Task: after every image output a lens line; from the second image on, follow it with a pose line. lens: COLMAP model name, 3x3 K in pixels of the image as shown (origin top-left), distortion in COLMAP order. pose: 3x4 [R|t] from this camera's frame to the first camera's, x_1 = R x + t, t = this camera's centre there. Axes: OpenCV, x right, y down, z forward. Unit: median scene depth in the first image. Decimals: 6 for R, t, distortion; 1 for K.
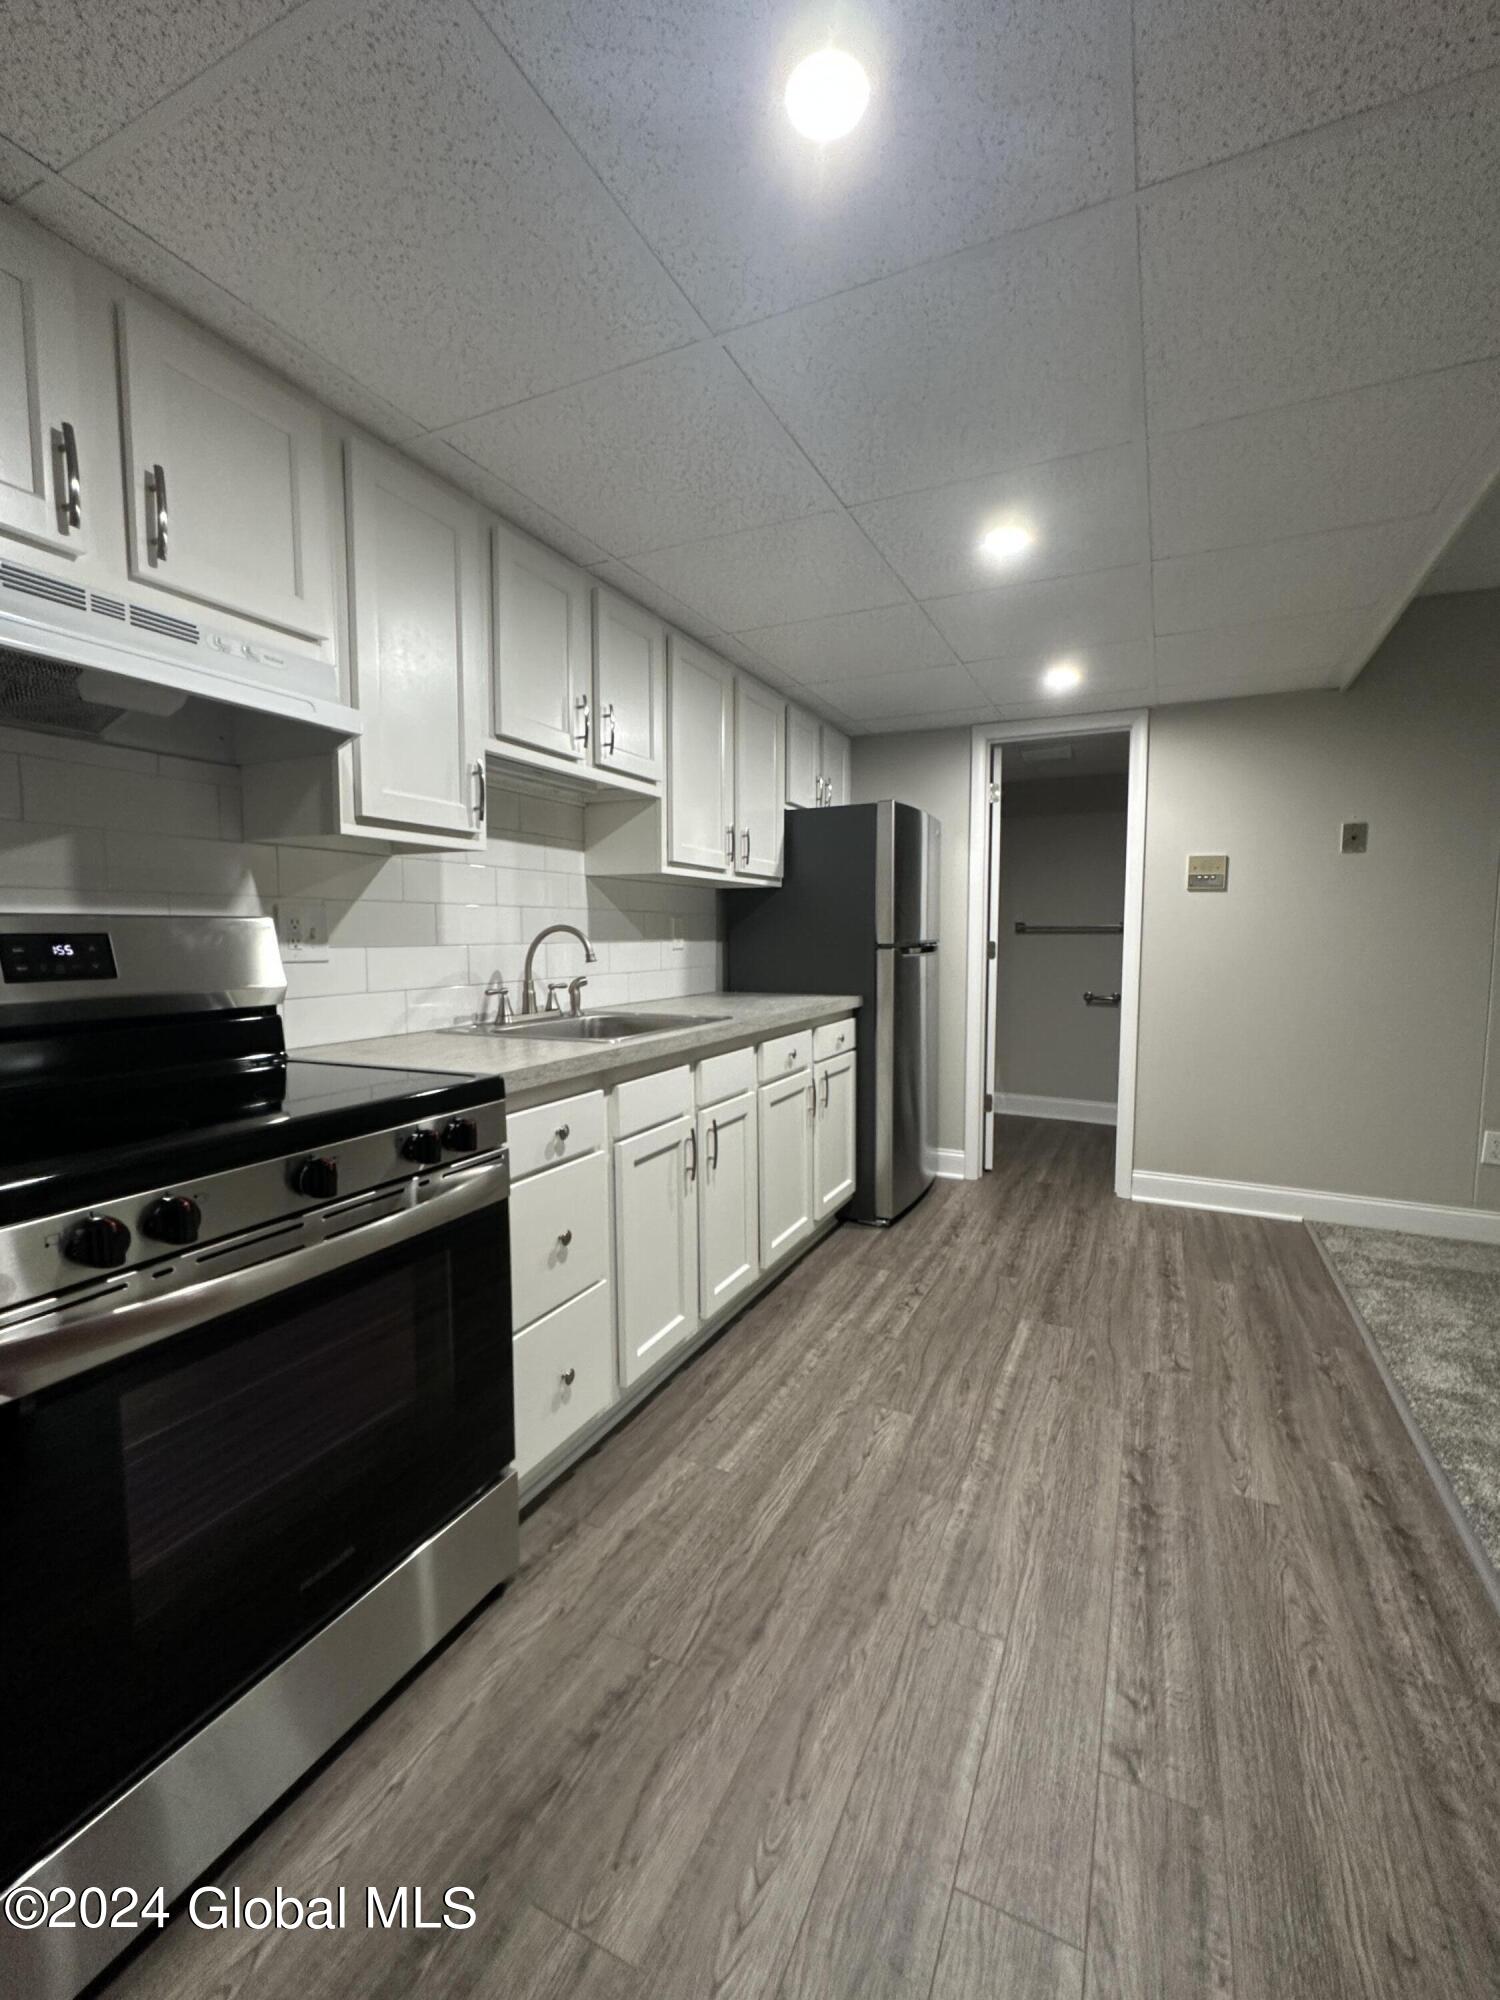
lens RADIAL K [[843.6, 0, 750.0], [0, 843.6, 1000.0], [0, 0, 1]] dist [-0.000981, -0.000318]
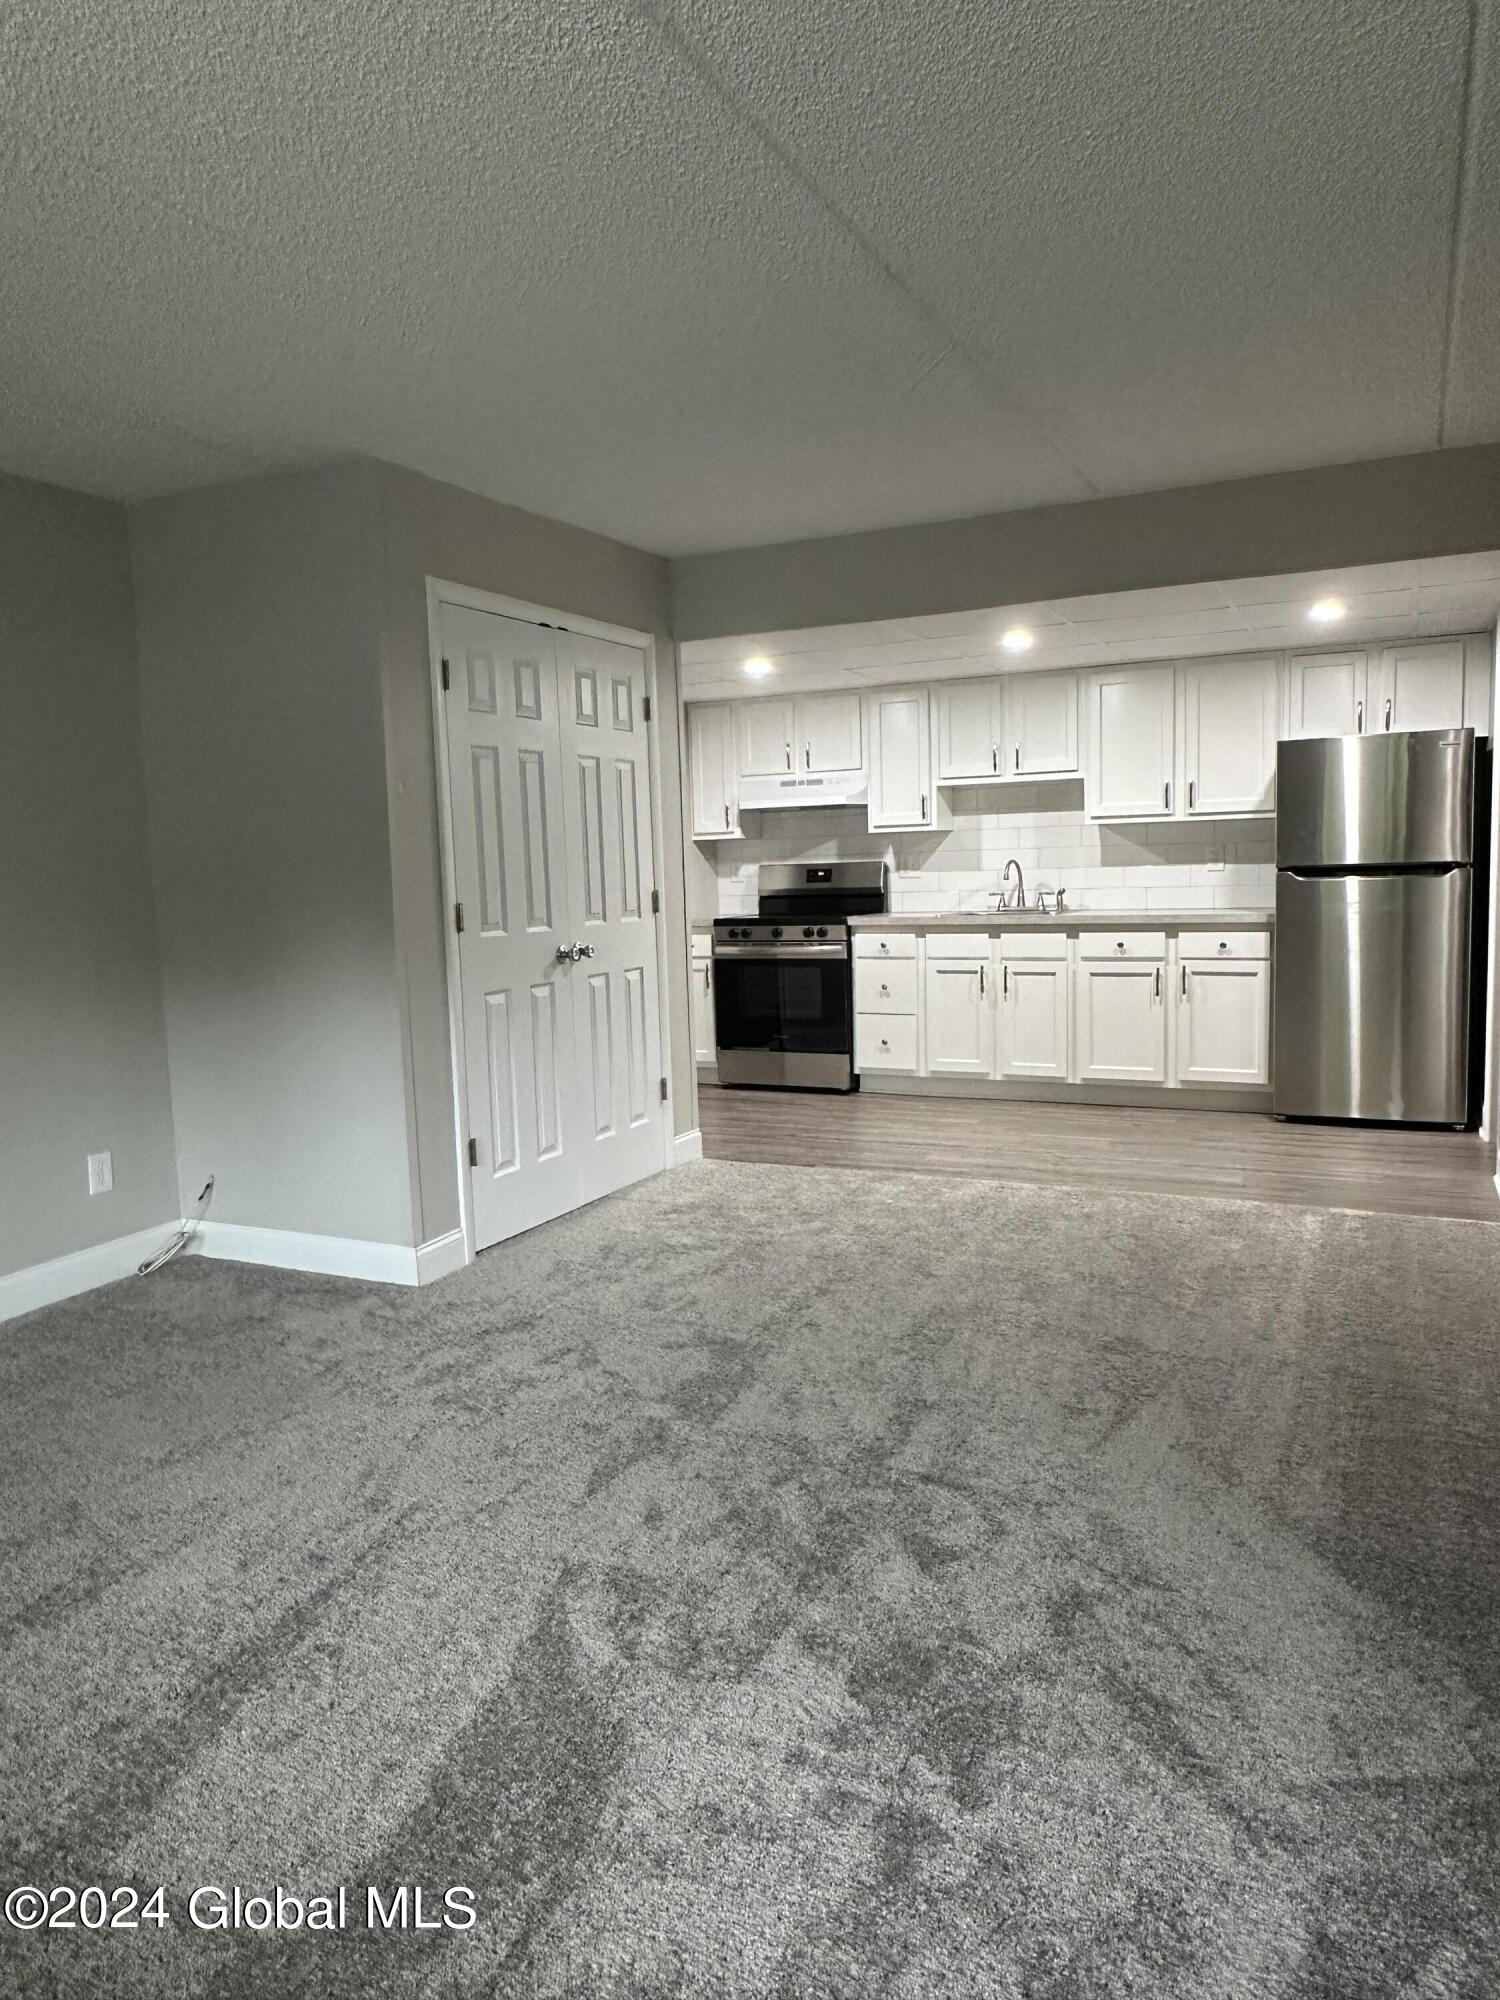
lens RADIAL K [[1356.9, 0, 741.9], [0, 1356.9, 998.6], [0, 0, 1]] dist [0.004181, -0.001693]
pose [[-0.005545, 0.102810, -0.994686, 2.869150], [-0.049147, 0.993471, 0.102959, -0.063795], [0.998776, 0.049457, -0.000456, 0.419011]]
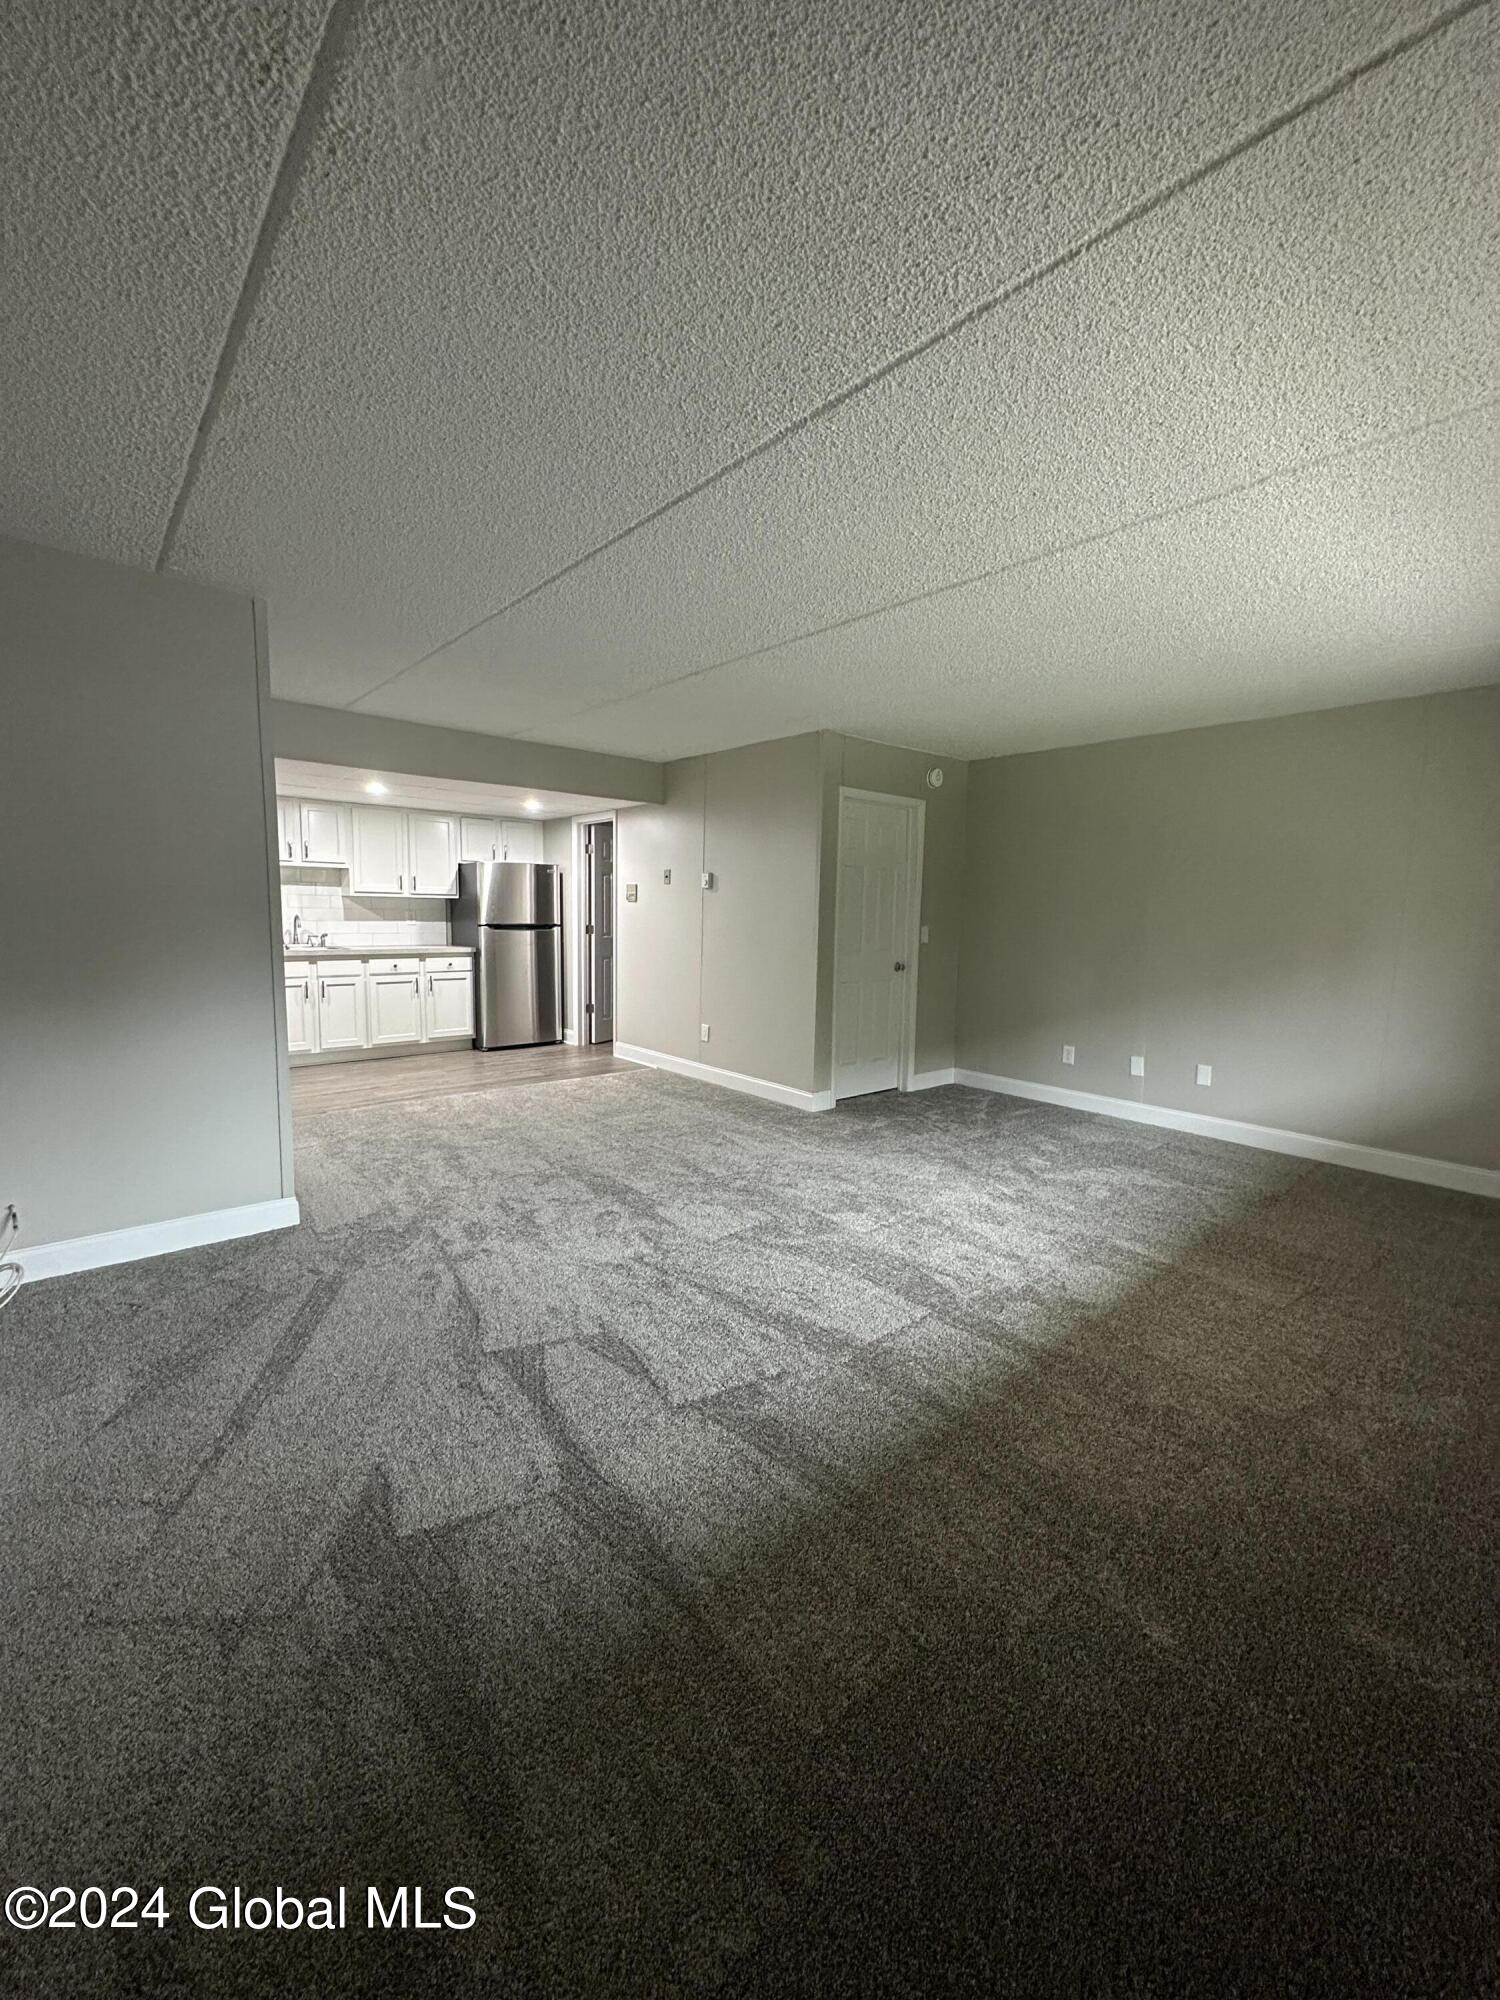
lens RADIAL K [[796.1, 0, 750.0], [0, 796.1, 1000.0], [0, 0, 1]] dist [-0.002001, 0.000013]
pose [[0.919121, 0.059025, -0.389528, 2.393517], [-0.048203, 0.998133, 0.037510, 0.029379], [0.391015, -0.015700, 0.920251, -0.976293]]
